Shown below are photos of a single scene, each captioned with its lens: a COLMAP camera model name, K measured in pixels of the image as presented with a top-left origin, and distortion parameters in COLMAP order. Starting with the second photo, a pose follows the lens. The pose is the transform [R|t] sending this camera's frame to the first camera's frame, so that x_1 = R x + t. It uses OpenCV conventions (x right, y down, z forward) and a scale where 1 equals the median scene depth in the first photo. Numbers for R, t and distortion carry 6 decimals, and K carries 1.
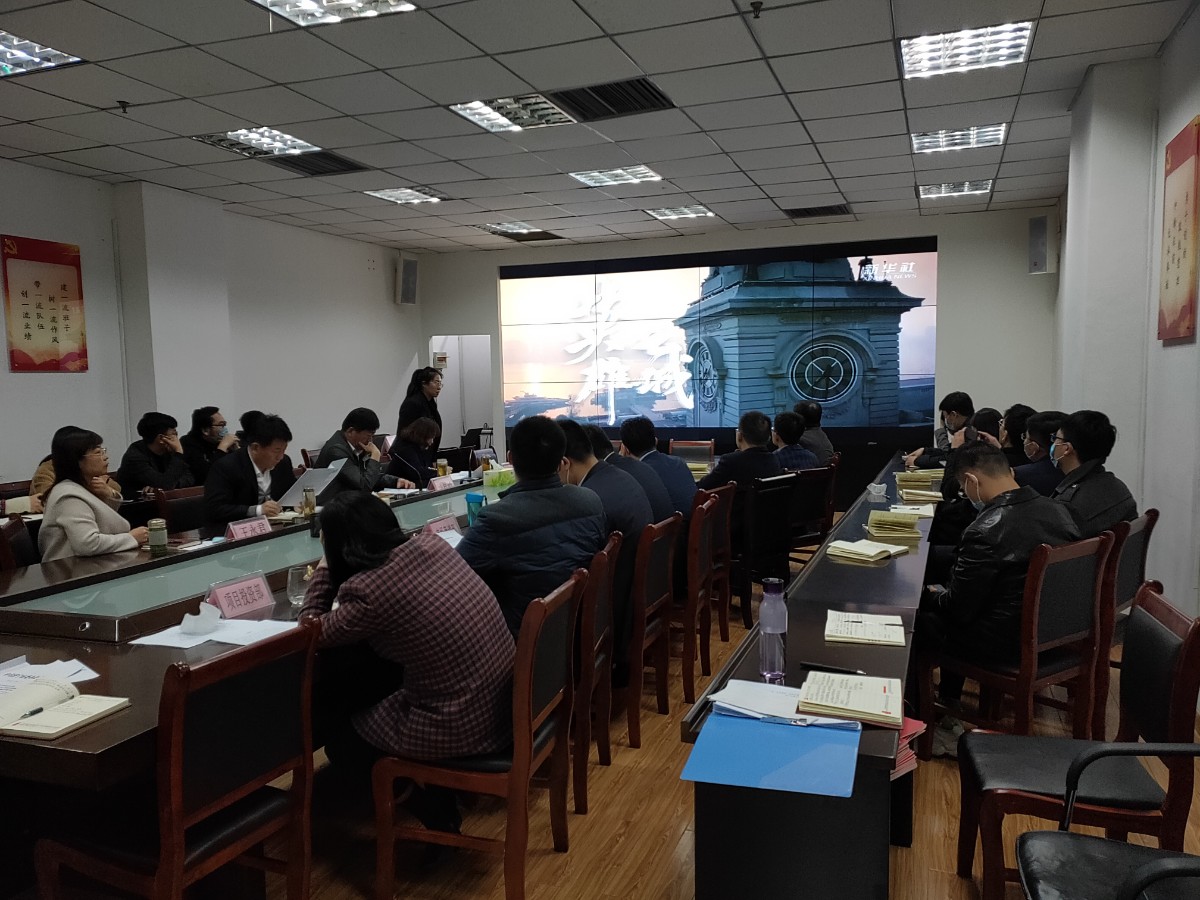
lens RADIAL K [[879.9, 0, 600.0], [0, 879.9, 450.0], [0, 0, 1]] dist [0.007973, 0.003827]
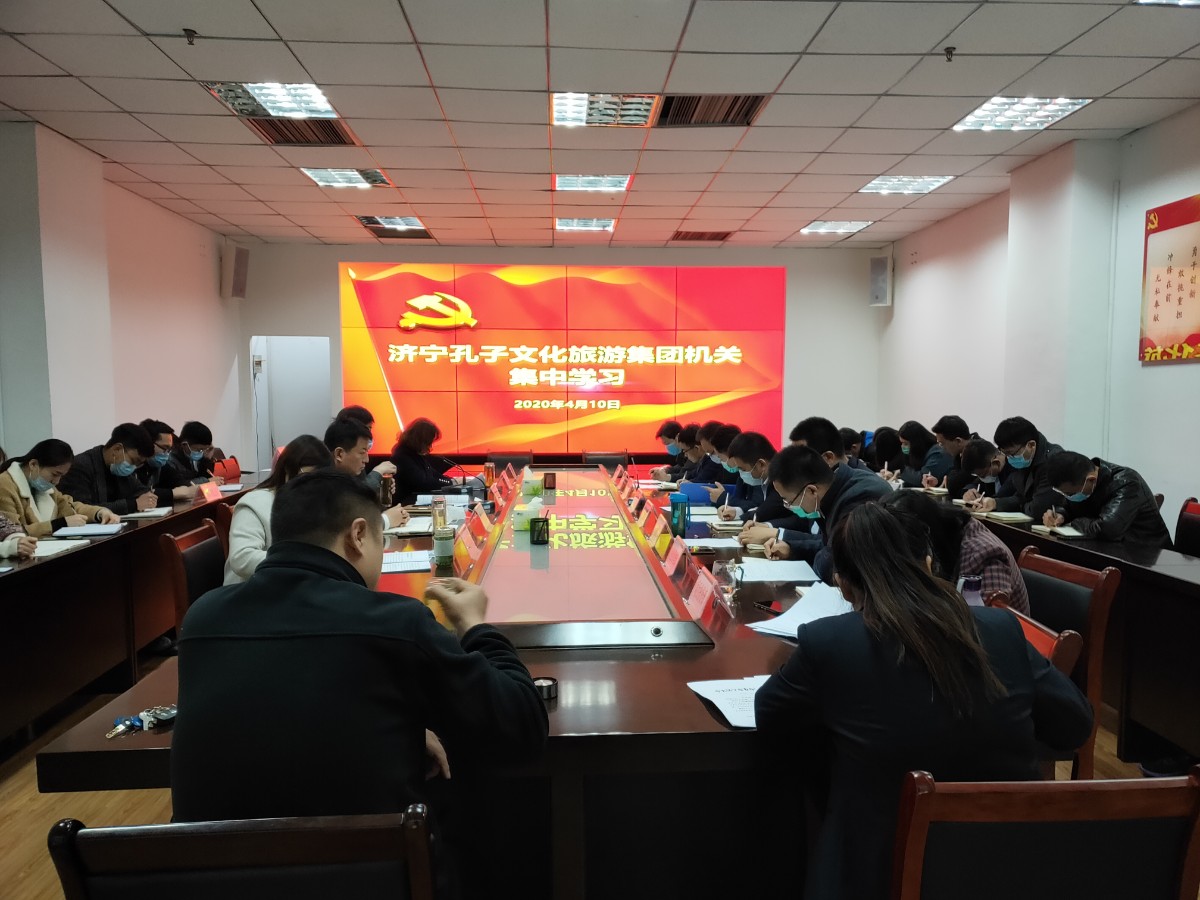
lens RADIAL K [[905.9, 0, 593.6], [0, 905.9, 455.9], [0, 0, 1]] dist [0.002893, 0.009338]
pose [[0.921487, -0.006066, 0.388363, -0.464927], [0.012902, 0.999804, -0.014997, 0.012936], [-0.388196, 0.018830, 0.921384, 0.085770]]
